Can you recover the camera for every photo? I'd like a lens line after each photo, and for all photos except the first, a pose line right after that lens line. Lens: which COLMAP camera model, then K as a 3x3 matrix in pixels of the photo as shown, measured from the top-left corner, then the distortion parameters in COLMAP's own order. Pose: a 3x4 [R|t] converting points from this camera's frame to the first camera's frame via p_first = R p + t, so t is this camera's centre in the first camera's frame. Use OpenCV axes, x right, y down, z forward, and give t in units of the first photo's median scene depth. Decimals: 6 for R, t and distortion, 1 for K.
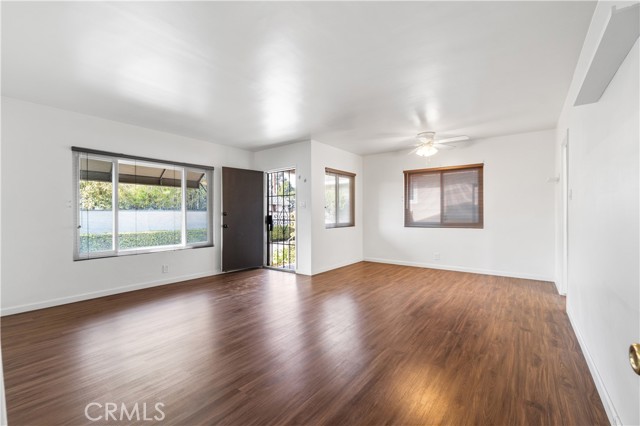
lens RADIAL K [[276.1, 0, 309.8], [0, 276.1, 213.3], [0, 0, 1]] dist [-0.000868, -0.000234]
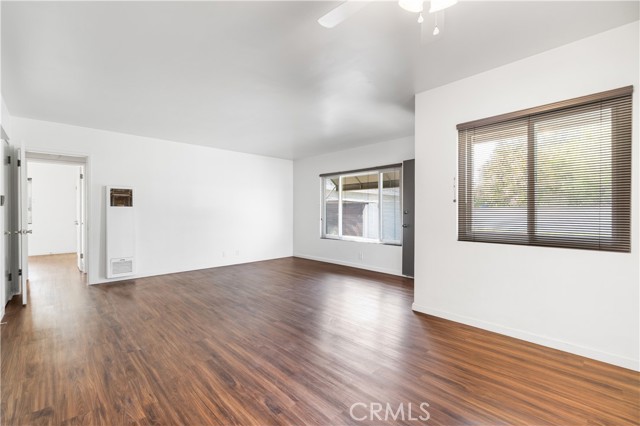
lens RADIAL K [[276.1, 0, 309.8], [0, 276.1, 213.3], [0, 0, 1]] dist [-0.000868, -0.000234]
pose [[-0.153891, 0.004915, -0.988076, 0.757826], [0.007246, 0.999966, 0.003846, 0.000897], [0.988061, -0.006567, -0.153922, 0.987953]]
